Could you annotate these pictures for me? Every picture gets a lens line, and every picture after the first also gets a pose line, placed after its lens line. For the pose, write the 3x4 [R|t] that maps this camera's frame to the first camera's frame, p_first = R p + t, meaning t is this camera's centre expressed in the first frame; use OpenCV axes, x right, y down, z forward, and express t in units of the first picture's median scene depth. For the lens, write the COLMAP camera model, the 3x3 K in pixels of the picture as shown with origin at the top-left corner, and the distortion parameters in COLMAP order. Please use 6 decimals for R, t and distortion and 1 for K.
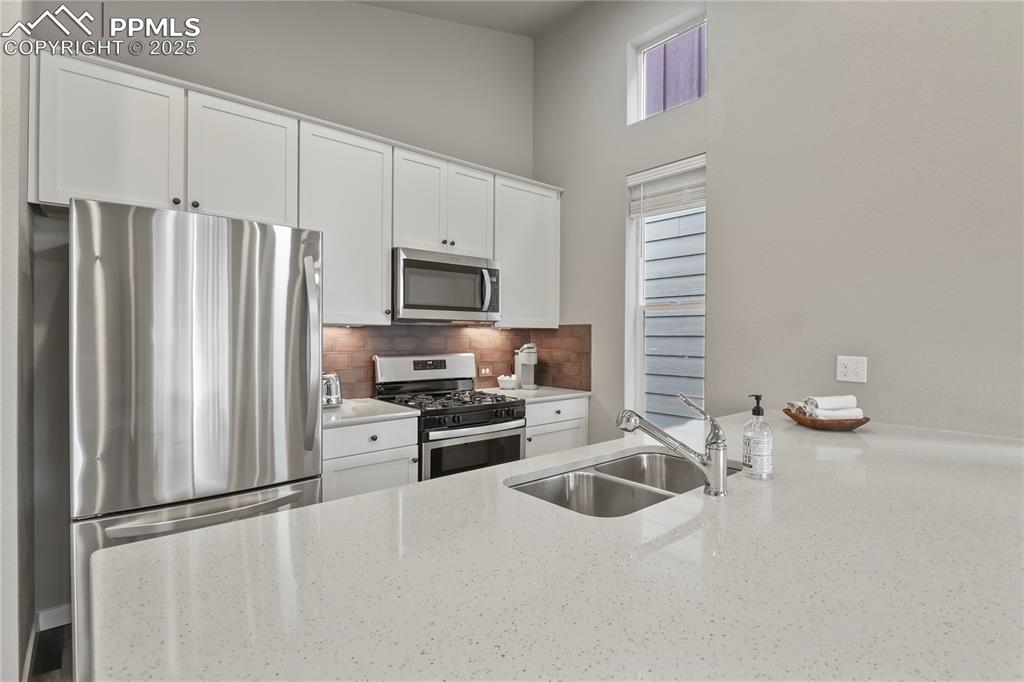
lens RADIAL K [[497.7, 0, 512.8], [0, 497.7, 338.5], [0, 0, 1]] dist [0.001168, -0.001611]
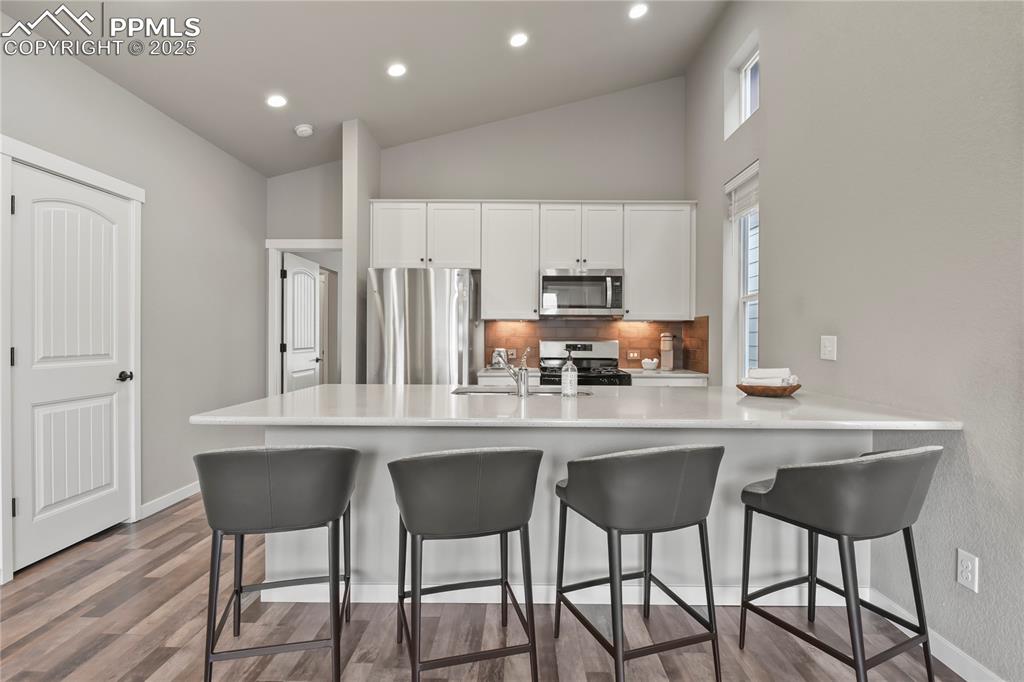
lens RADIAL K [[497.7, 0, 509.1], [0, 497.7, 340.1], [0, 0, 1]] dist [0.001168, -0.001611]
pose [[0.749369, 0.002973, -0.662146, 0.611434], [-0.006020, 0.999979, -0.002323, 0.036111], [0.662125, 0.005727, 0.749371, -0.186693]]
